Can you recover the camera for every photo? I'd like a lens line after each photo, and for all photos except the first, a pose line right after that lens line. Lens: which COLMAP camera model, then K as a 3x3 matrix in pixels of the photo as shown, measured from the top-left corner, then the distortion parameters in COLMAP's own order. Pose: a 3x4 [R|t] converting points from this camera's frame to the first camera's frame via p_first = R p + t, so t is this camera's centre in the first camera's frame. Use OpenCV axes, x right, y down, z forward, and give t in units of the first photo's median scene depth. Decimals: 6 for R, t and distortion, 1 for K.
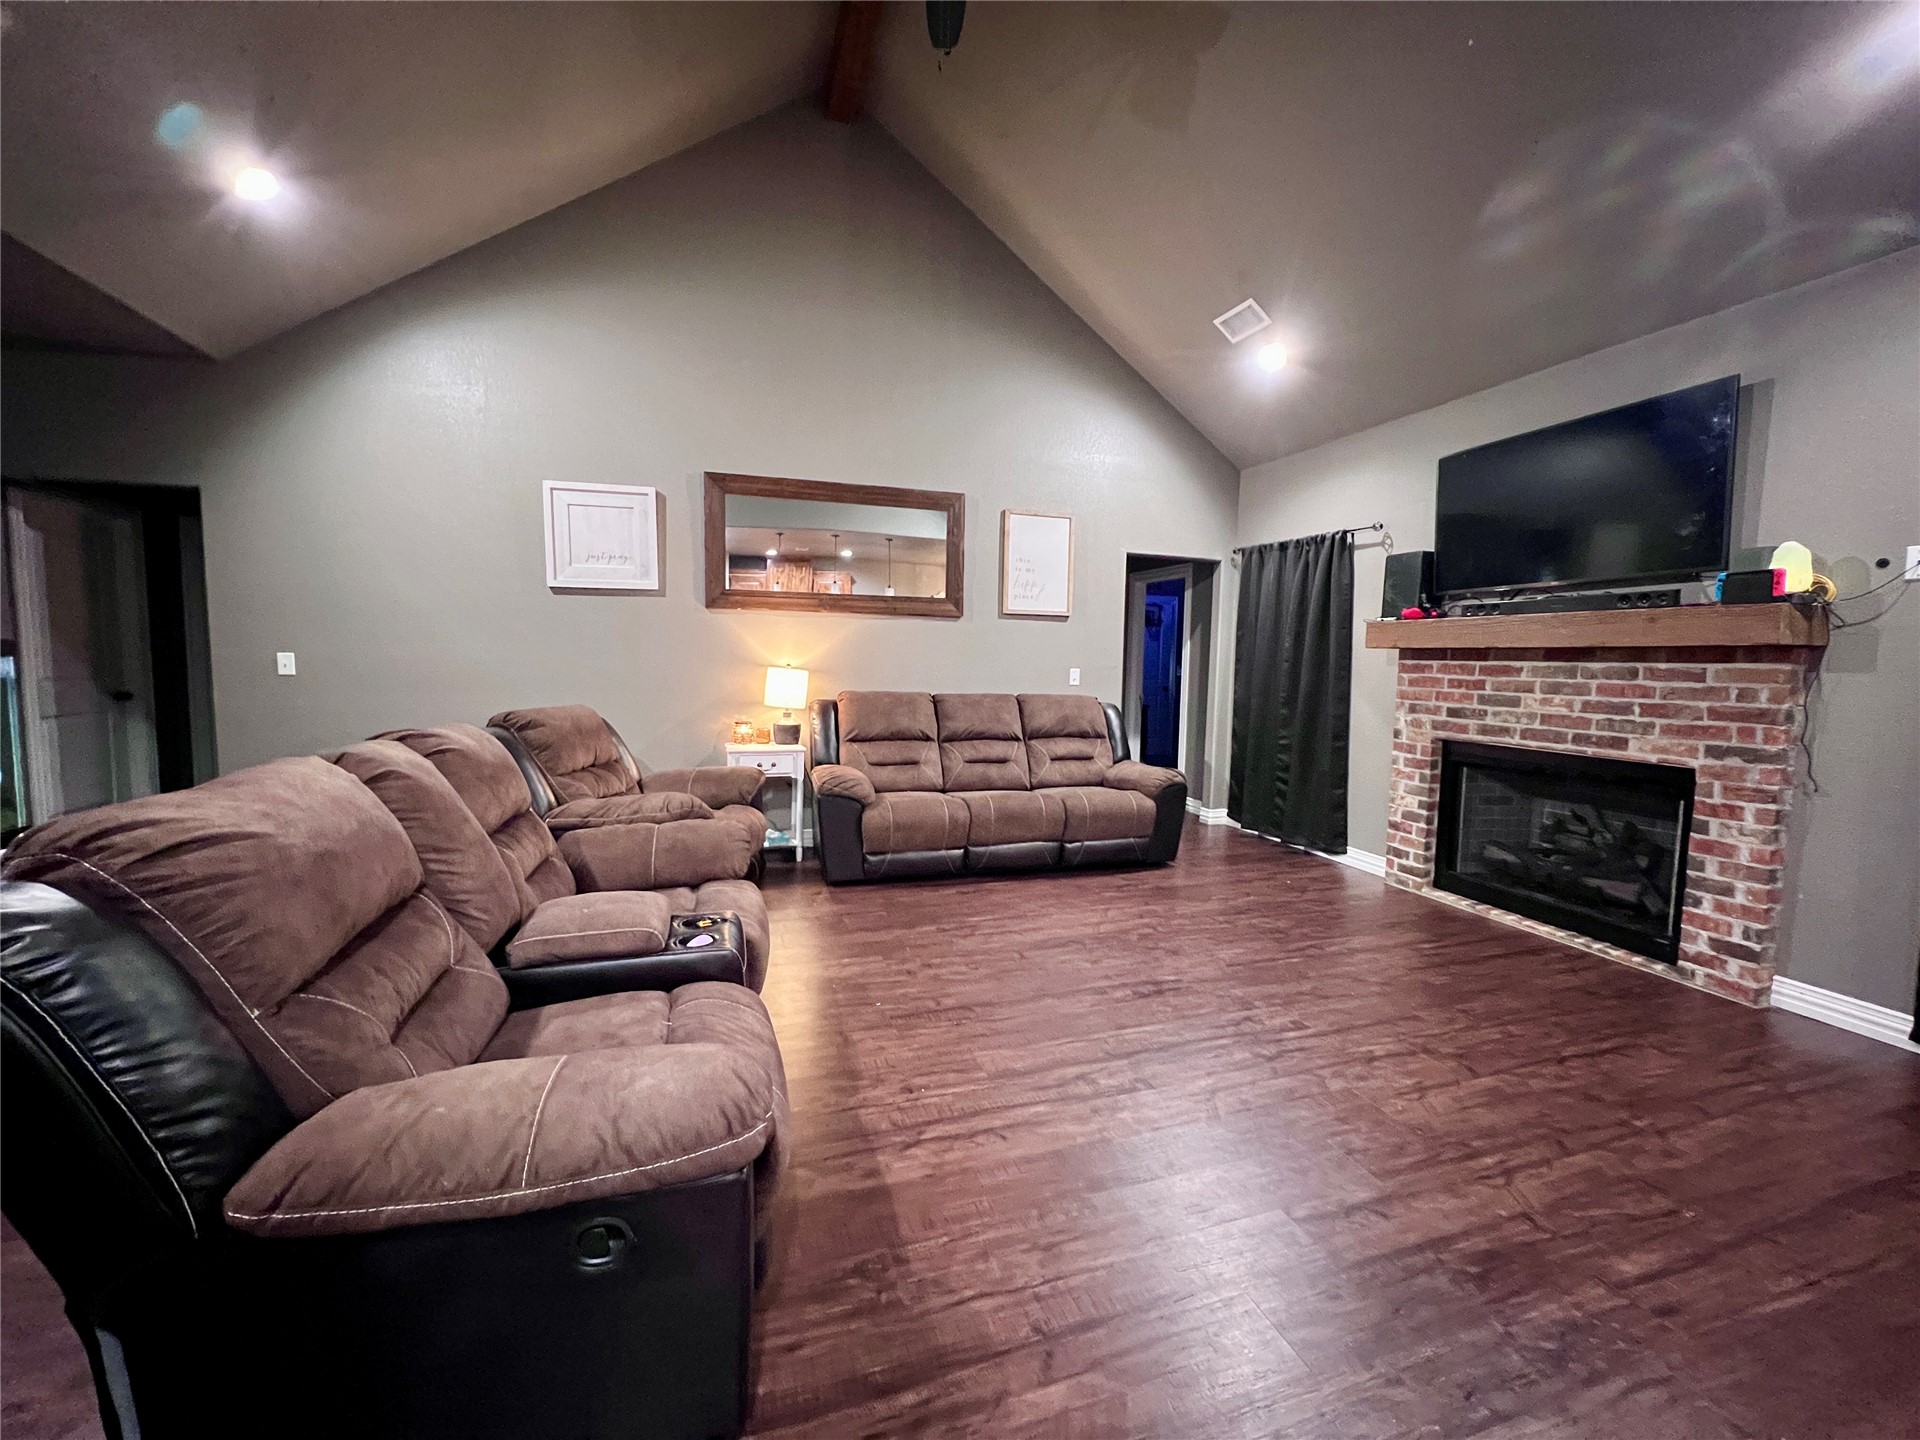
lens RADIAL K [[764.1, 0, 964.8], [0, 764.1, 721.9], [0, 0, 1]] dist [-0.000855, -0.000405]
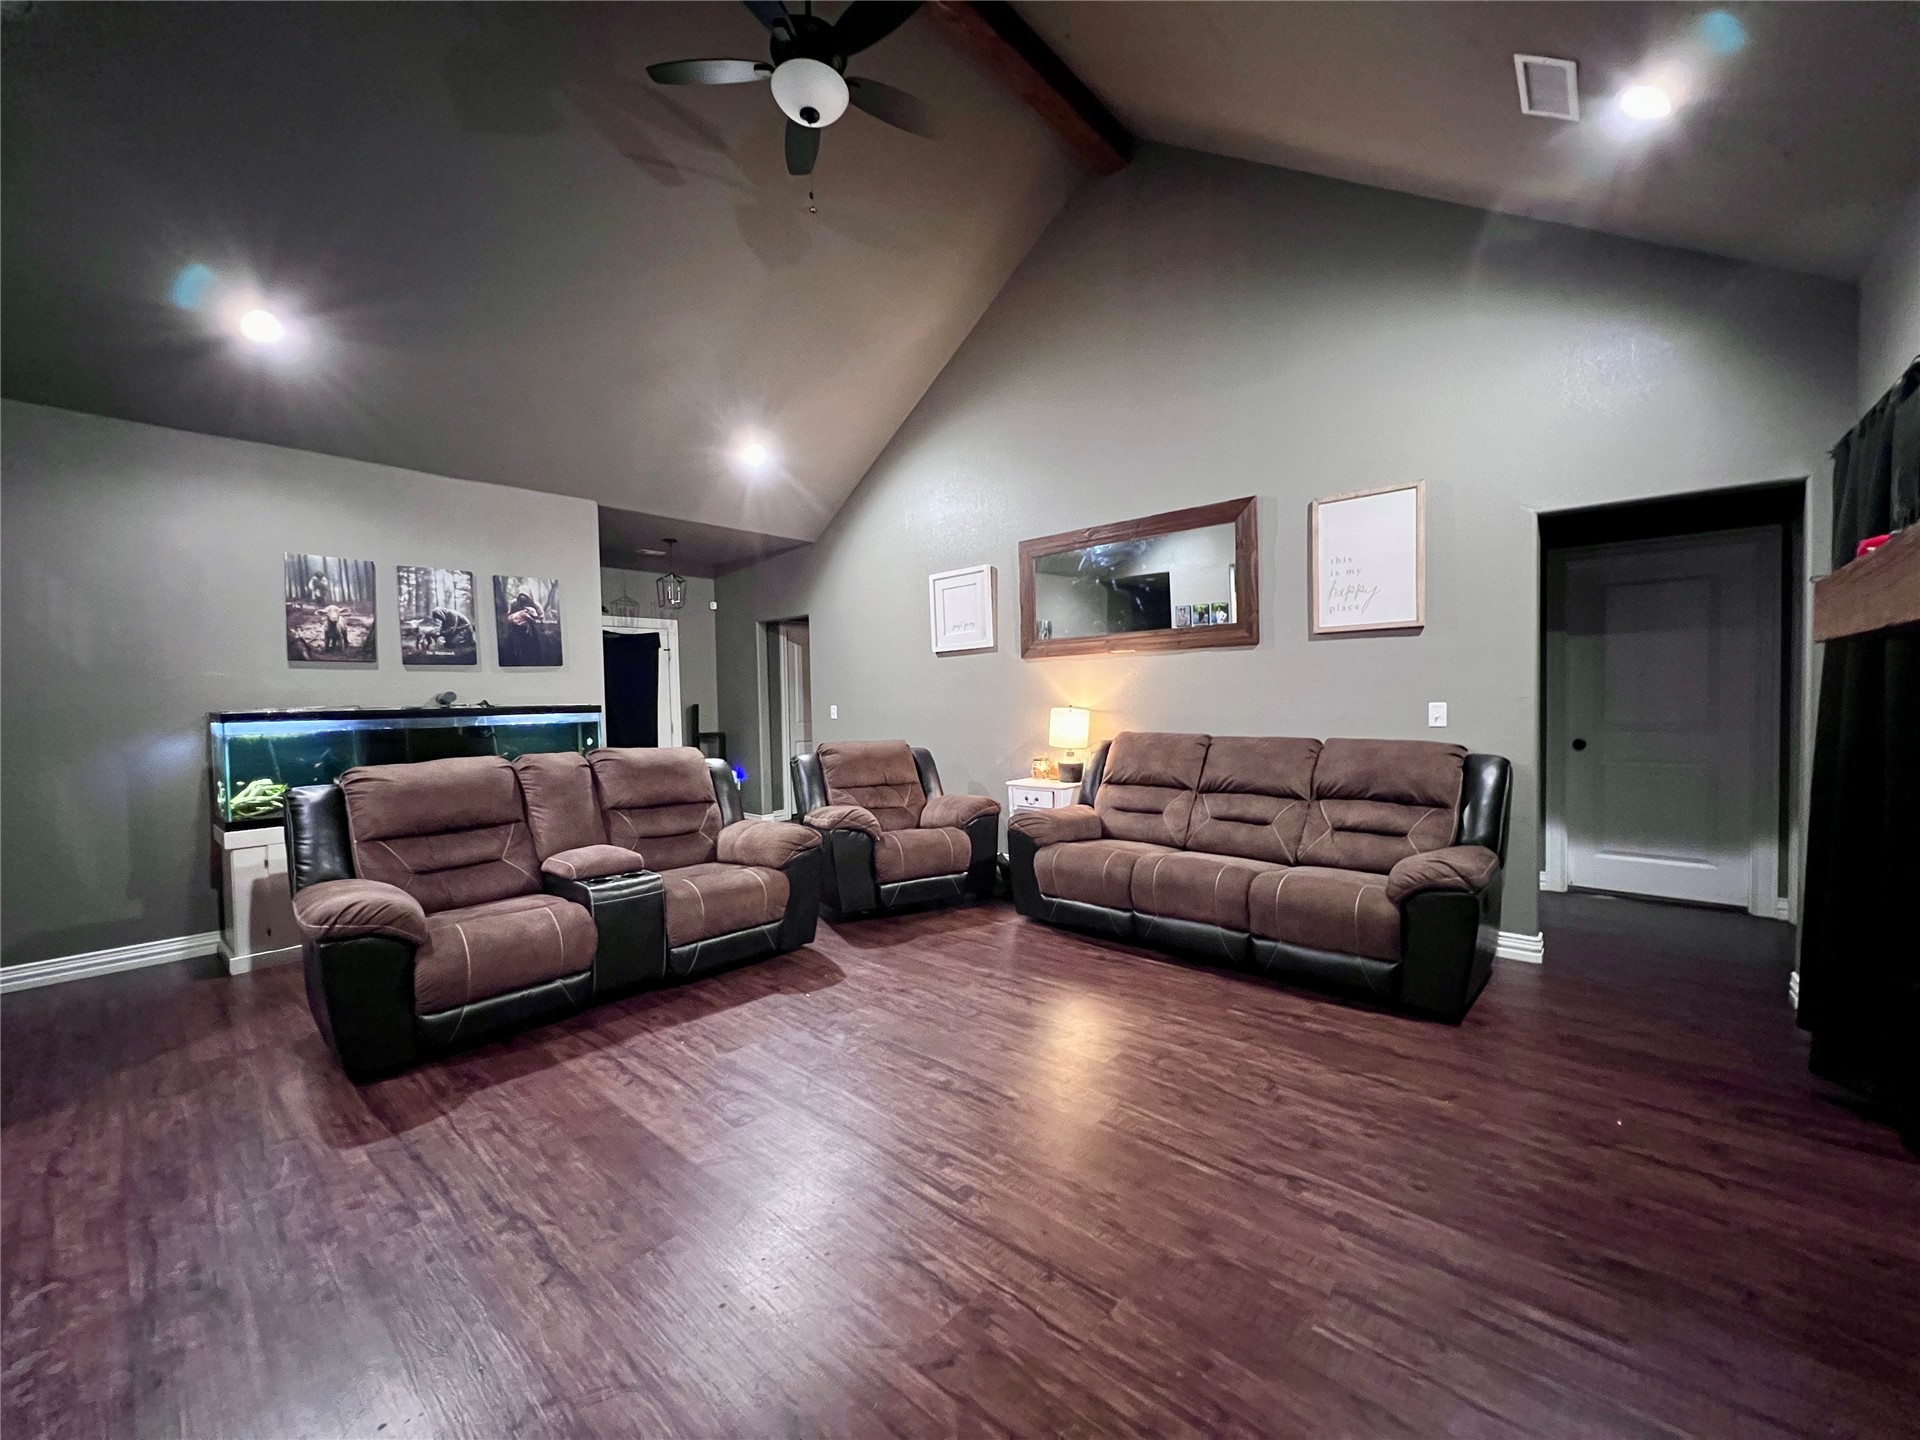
lens RADIAL K [[764.1, 0, 955.3], [0, 764.1, 721.7], [0, 0, 1]] dist [-0.000855, -0.000405]
pose [[0.499582, -0.002333, -0.866264, 0.622798], [-0.043183, 0.998686, -0.027594, -0.018584], [0.865190, 0.051193, 0.498825, 0.354806]]
